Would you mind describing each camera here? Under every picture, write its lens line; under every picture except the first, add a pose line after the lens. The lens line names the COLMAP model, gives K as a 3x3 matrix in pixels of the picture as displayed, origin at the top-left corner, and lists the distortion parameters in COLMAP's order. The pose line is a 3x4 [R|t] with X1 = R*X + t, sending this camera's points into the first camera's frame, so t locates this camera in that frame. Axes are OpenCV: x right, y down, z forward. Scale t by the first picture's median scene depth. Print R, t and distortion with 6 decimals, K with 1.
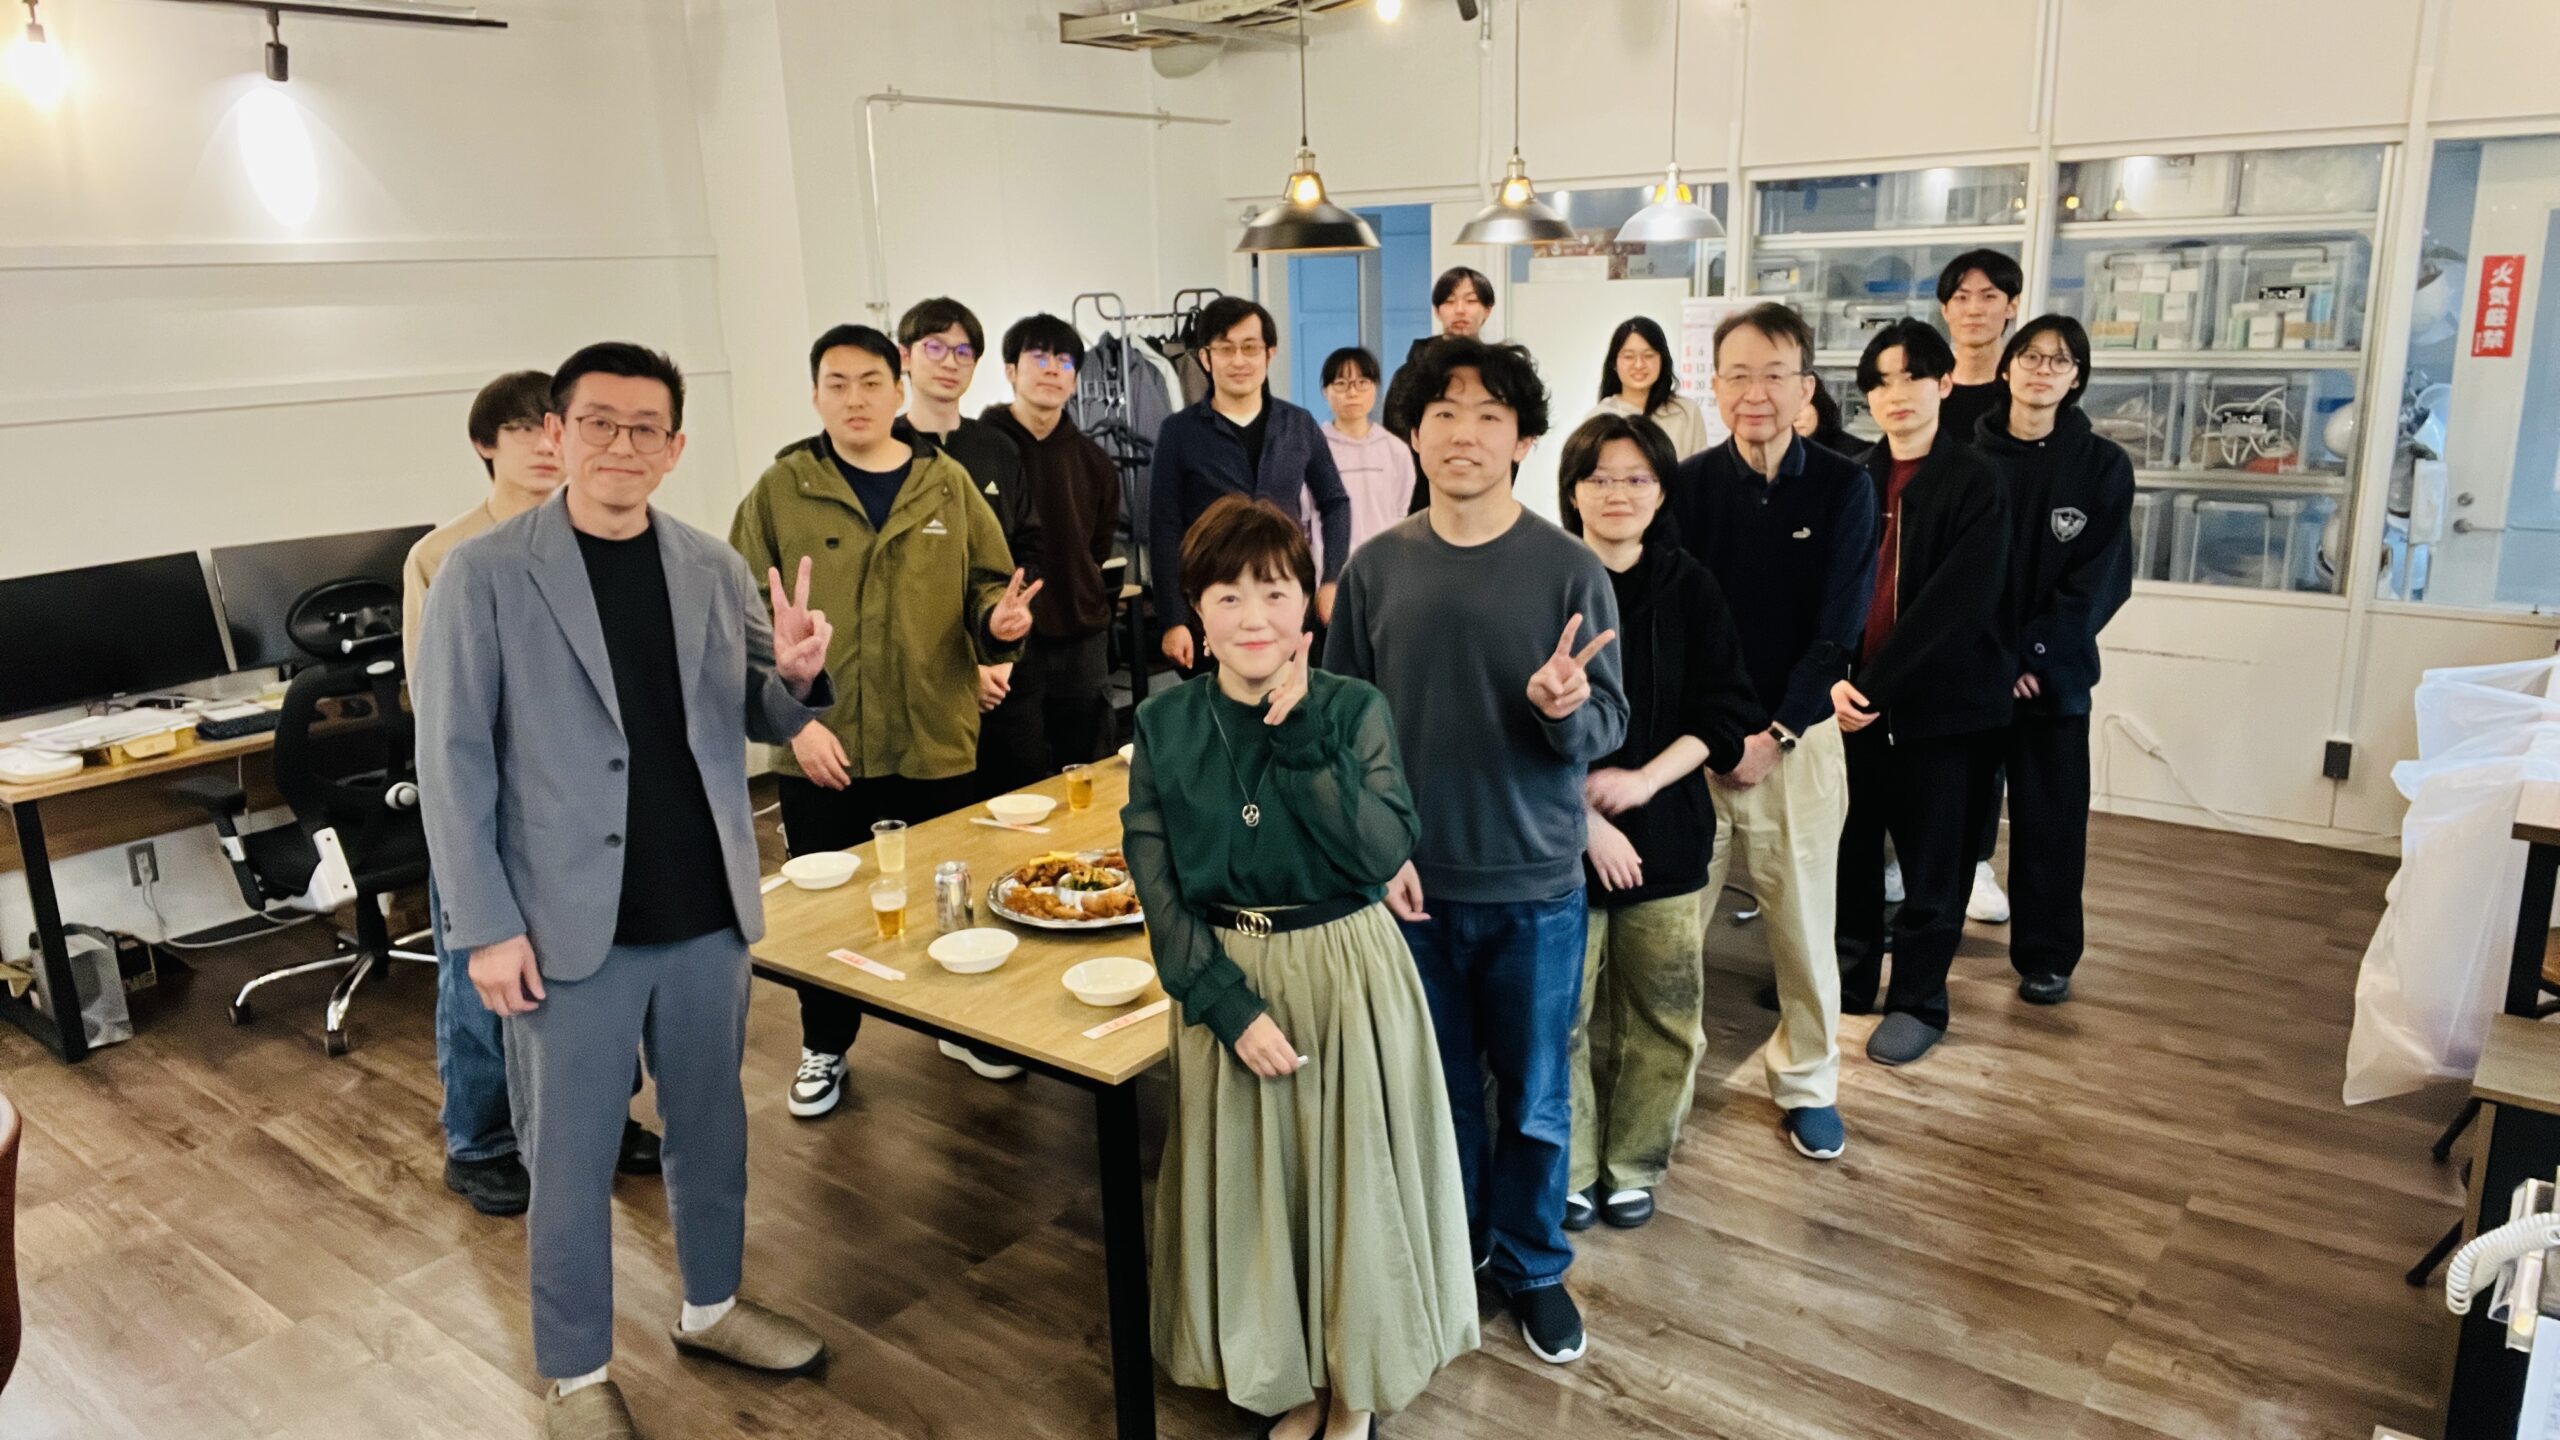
lens RADIAL K [[1703.1, 0, 1280.0], [0, 1703.1, 720.0], [0, 0, 1]] dist [-0.003801, -0.052580]
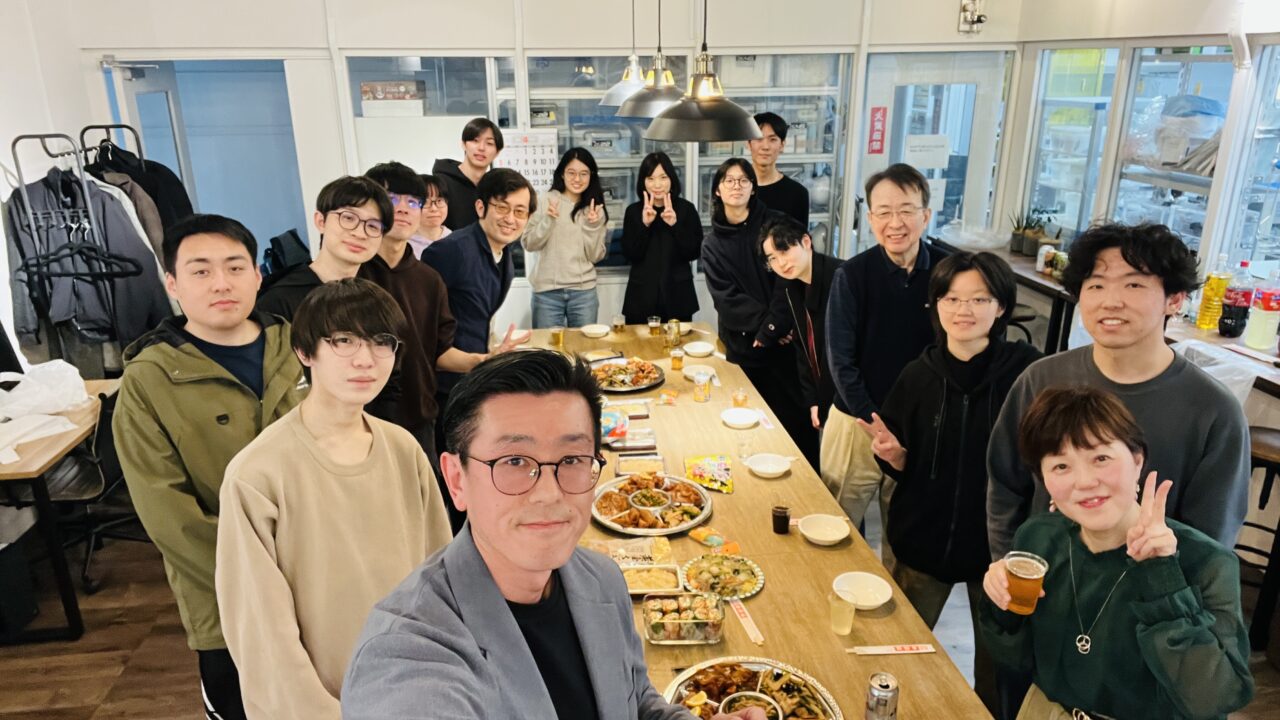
lens RADIAL K [[851.5, 0, 640.0], [0, 851.5, 360.0], [0, 0, 1]] dist [-0.003801, -0.052580]
pose [[0.716714, -0.195944, 0.669273, -0.313766], [0.156928, 0.980416, 0.118987, -0.132451], [-0.679481, 0.019748, 0.733427, 0.389557]]
